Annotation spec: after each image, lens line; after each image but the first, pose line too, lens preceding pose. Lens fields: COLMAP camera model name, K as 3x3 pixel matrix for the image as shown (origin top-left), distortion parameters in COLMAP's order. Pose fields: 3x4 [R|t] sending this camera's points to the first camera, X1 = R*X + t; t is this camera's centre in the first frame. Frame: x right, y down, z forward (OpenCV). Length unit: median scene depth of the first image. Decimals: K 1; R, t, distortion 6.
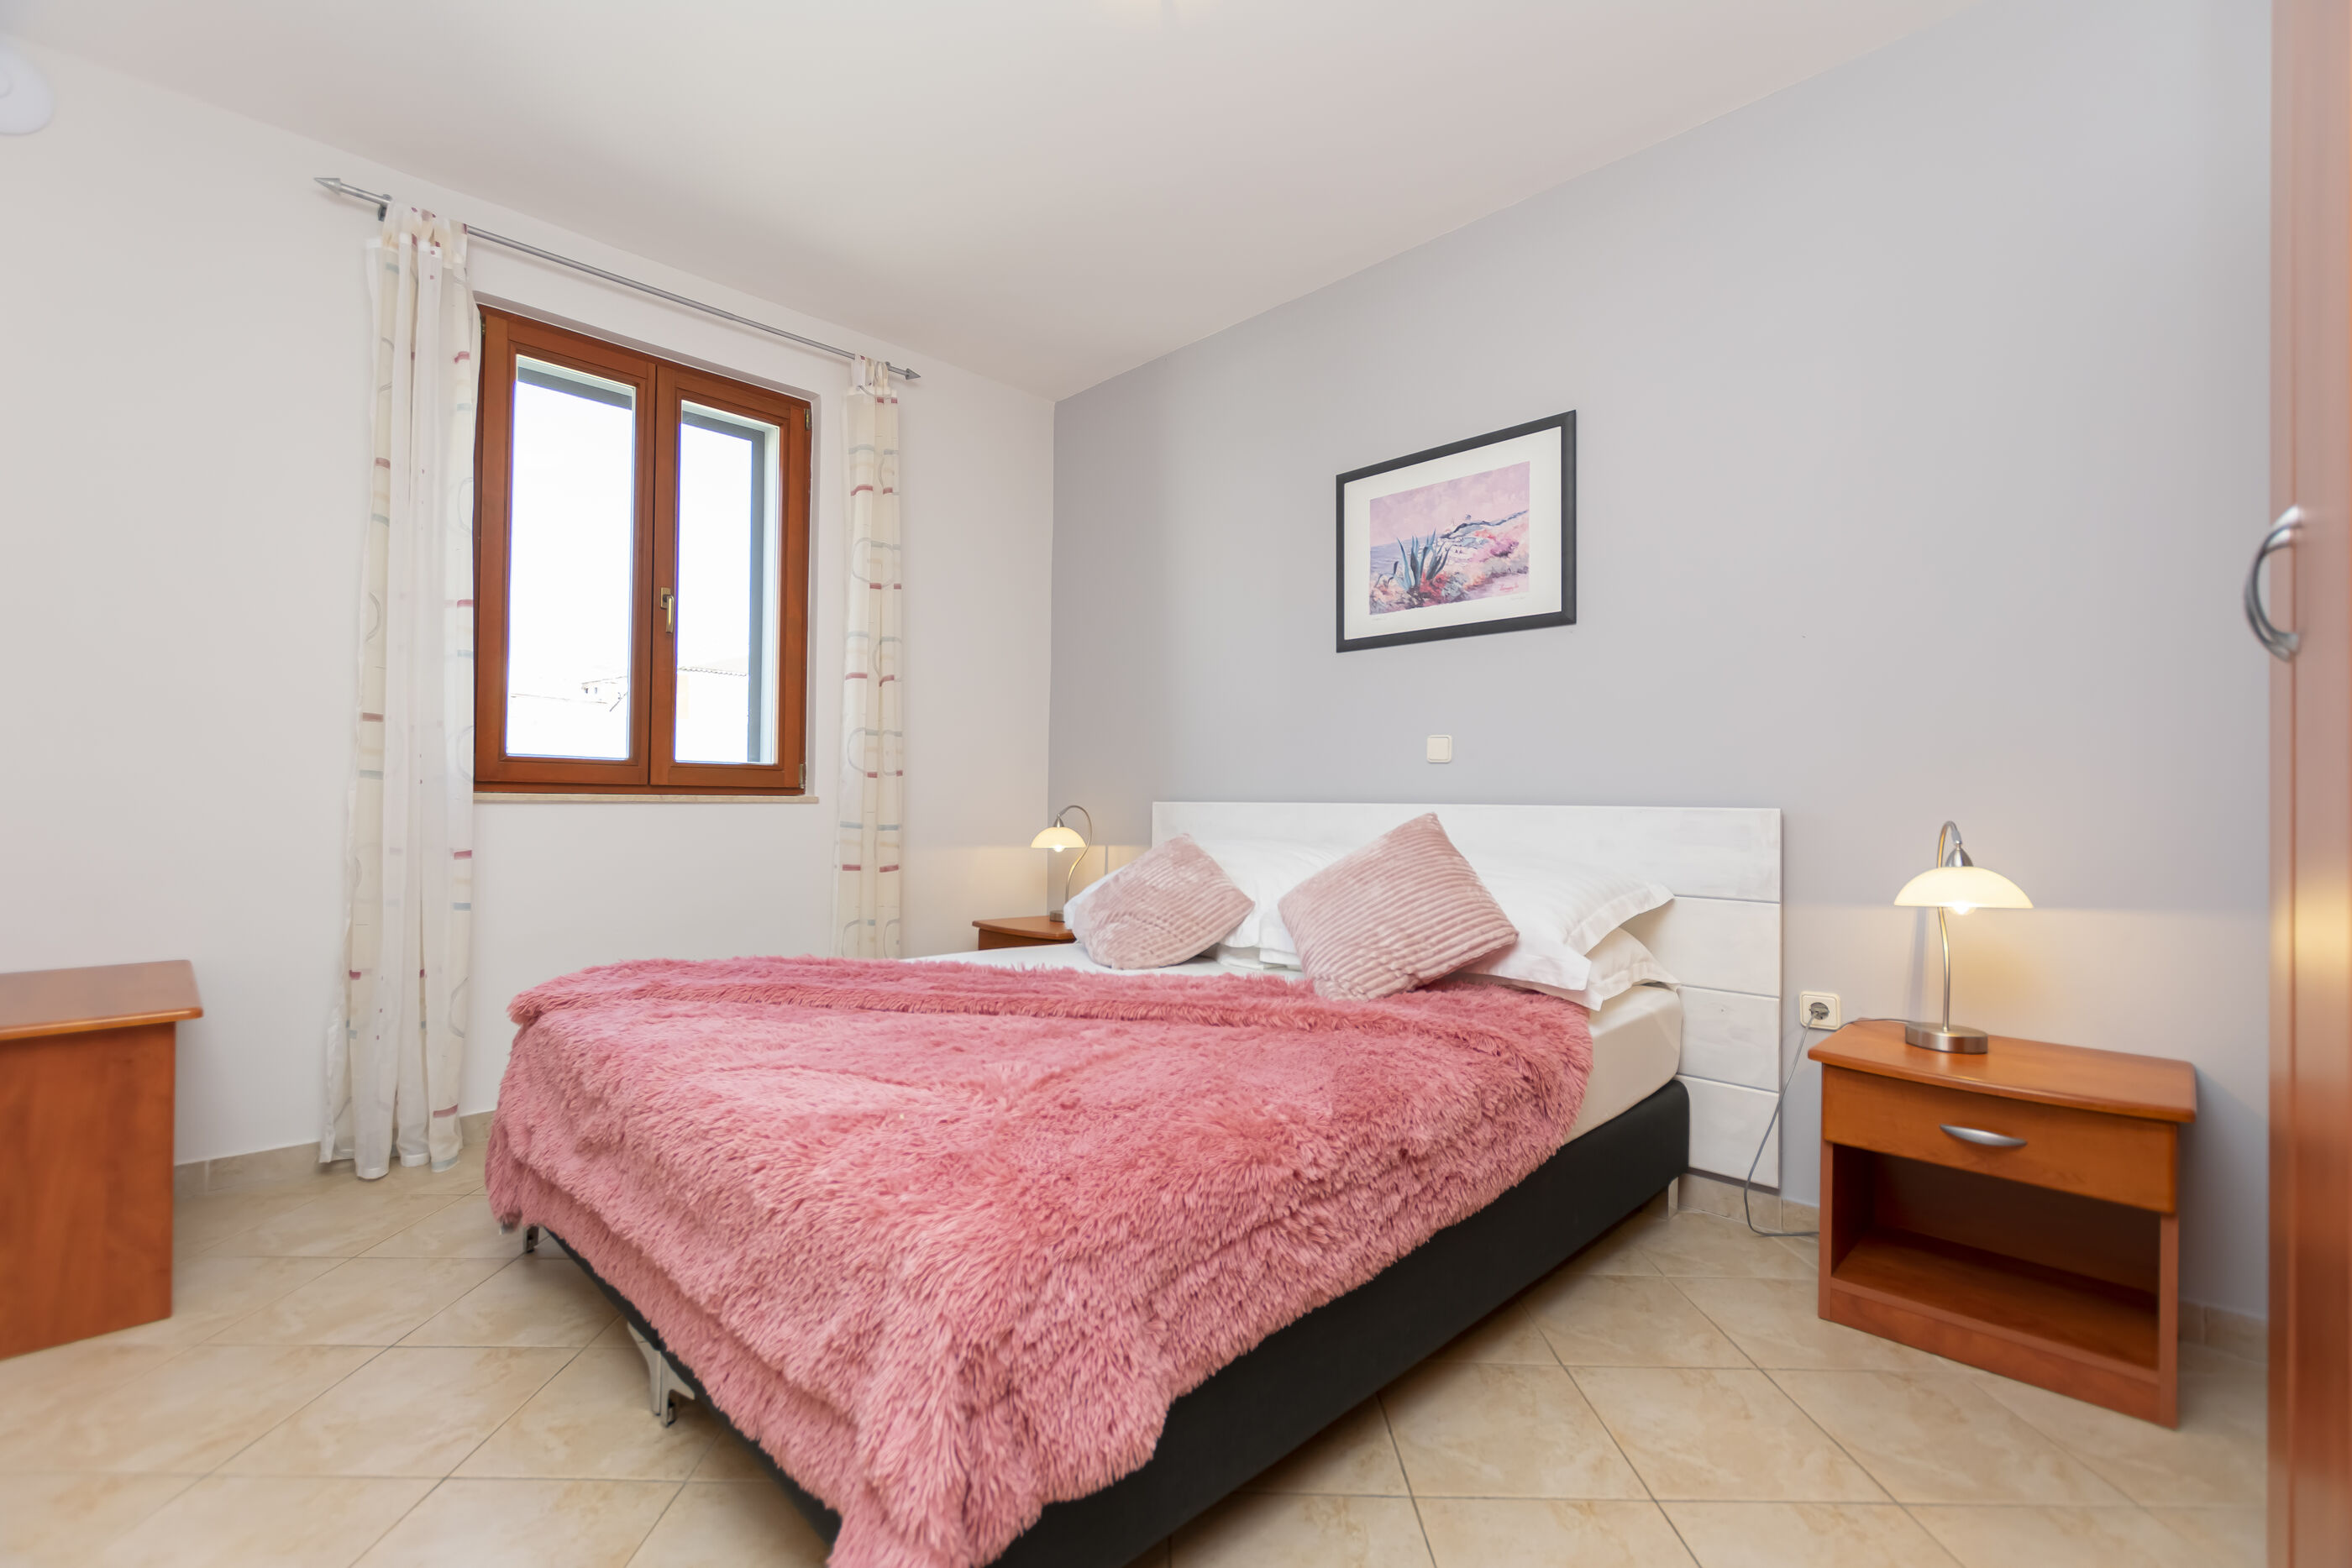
lens RADIAL K [[1029.7, 0, 1230.9], [0, 1029.7, 785.1], [0, 0, 1]] dist [0.002544, 0.000377]
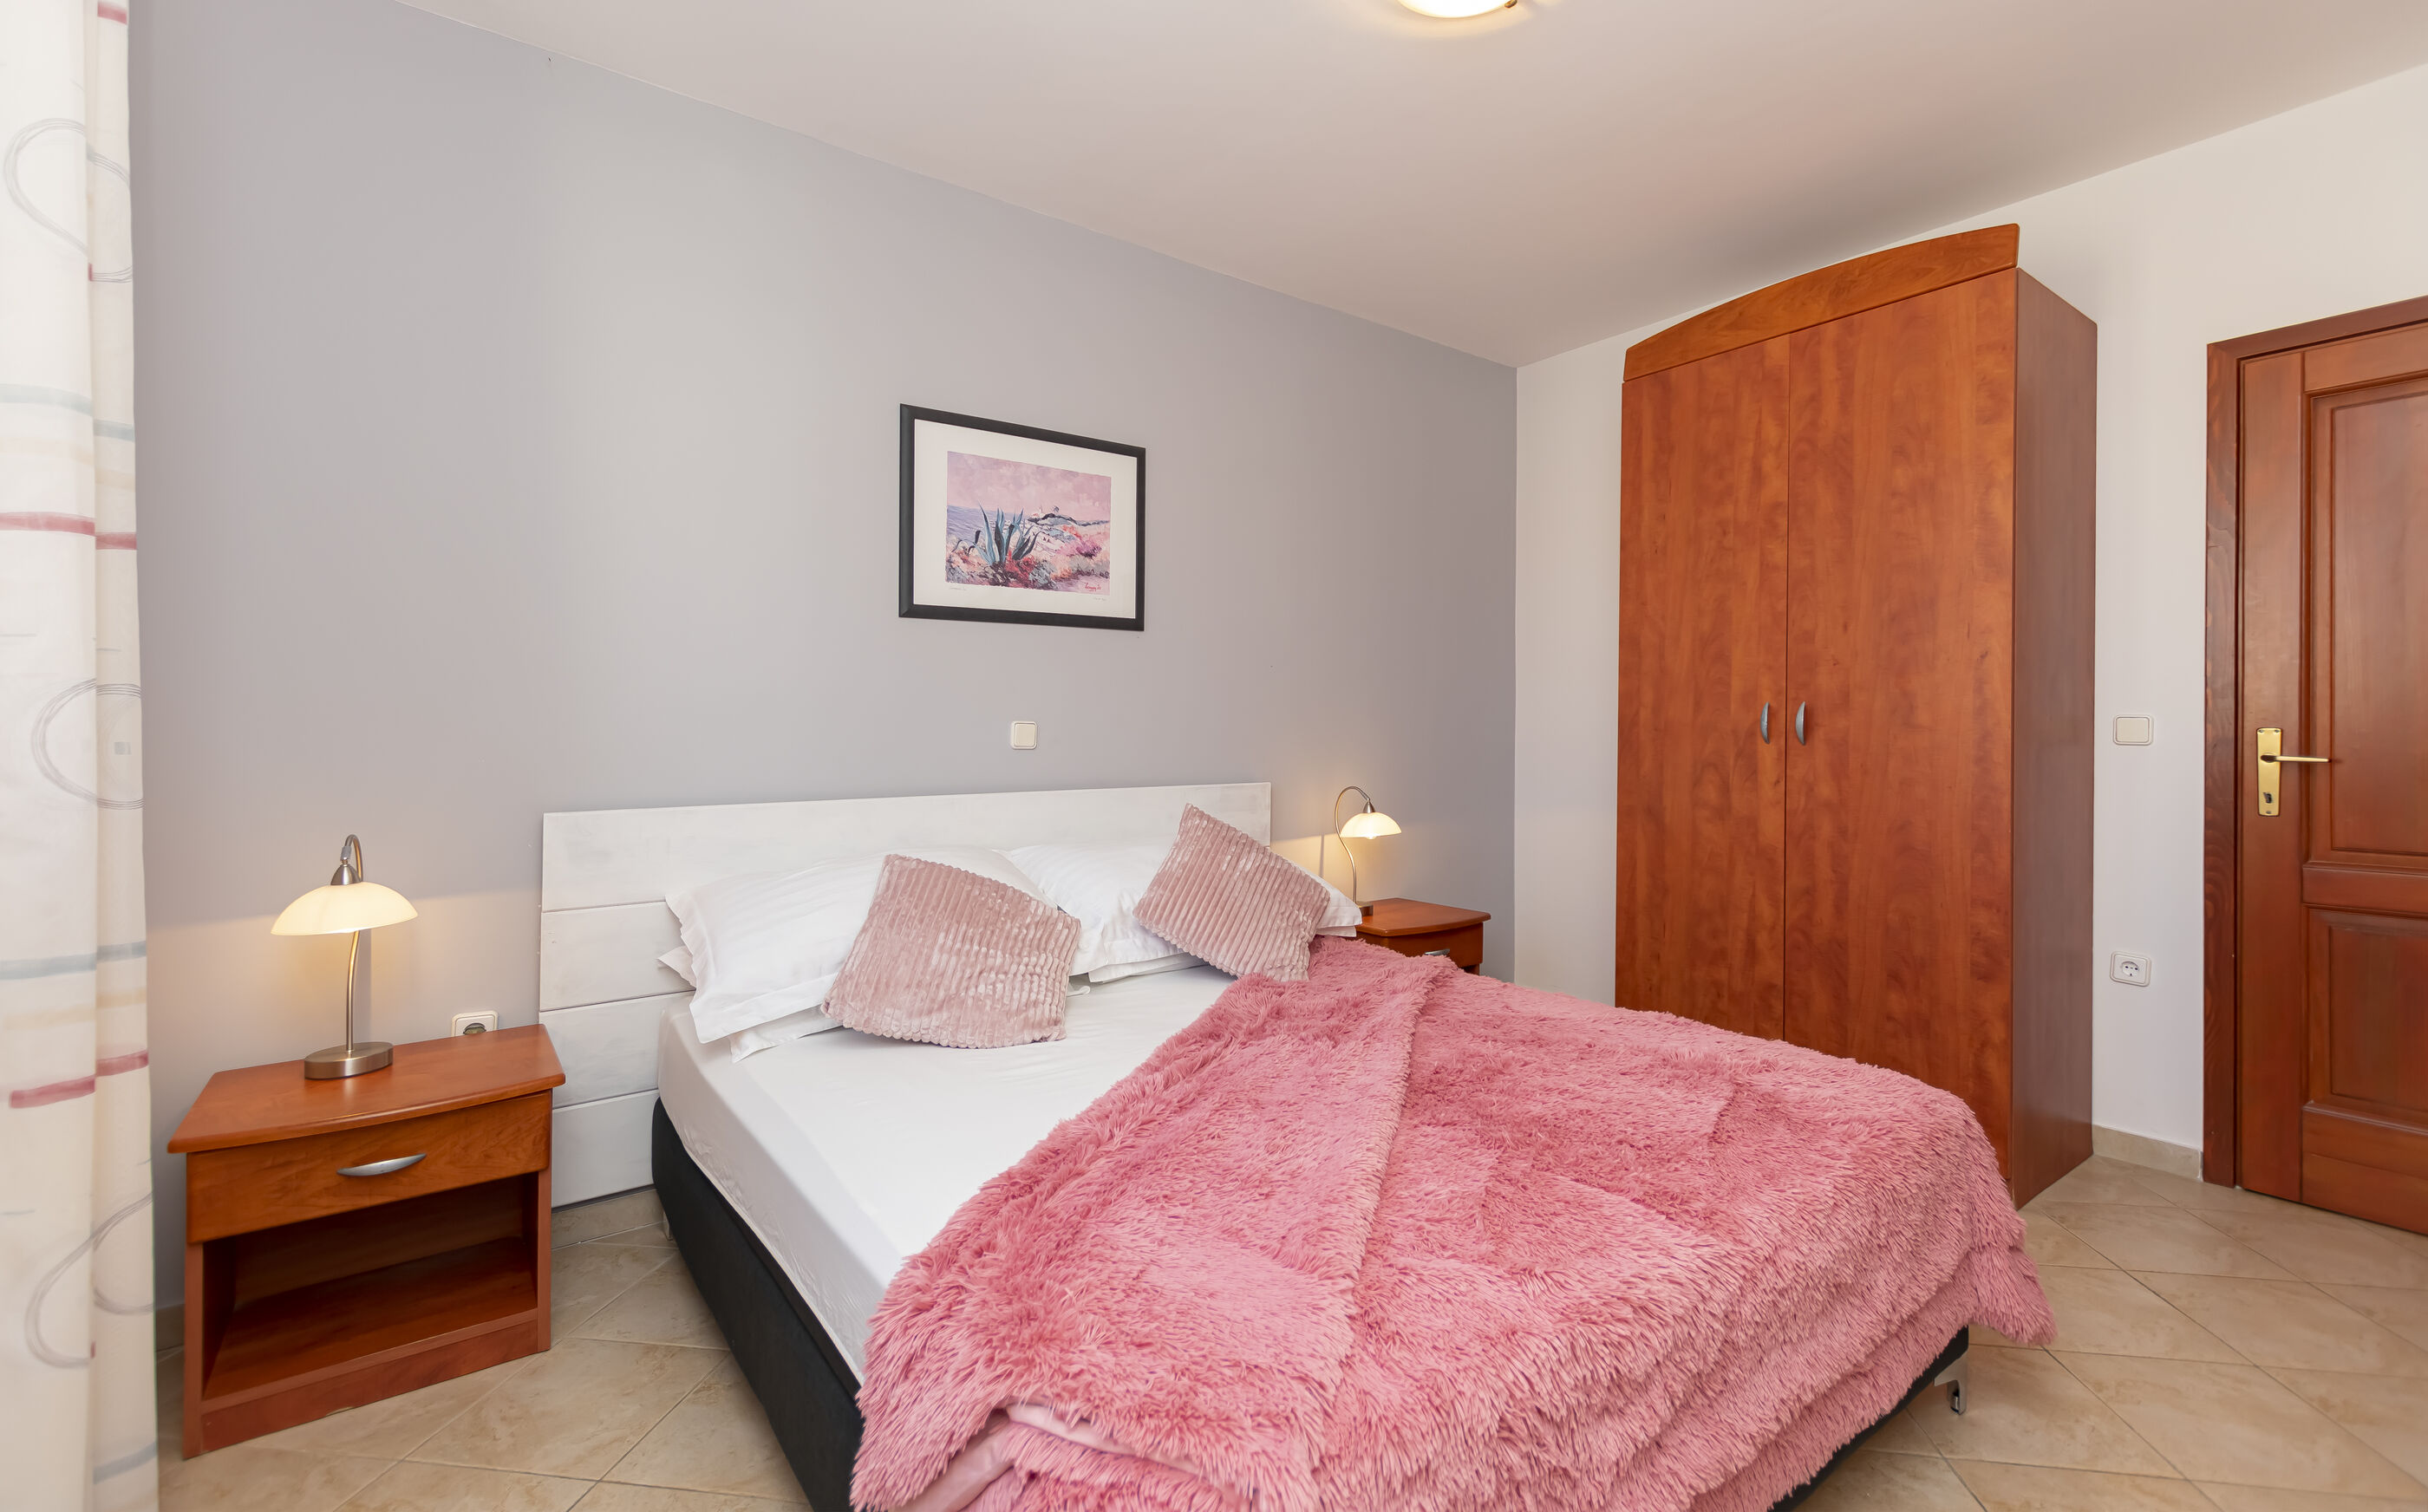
lens RADIAL K [[1040.4, 0, 1206.5], [0, 1040.4, 764.4], [0, 0, 1]] dist [-0.000040, 0.000037]
pose [[0.172801, 0.001663, 0.984955, -0.721810], [0.029415, 0.999544, -0.006848, 0.001849], [-0.984517, 0.030156, 0.172673, 0.660677]]
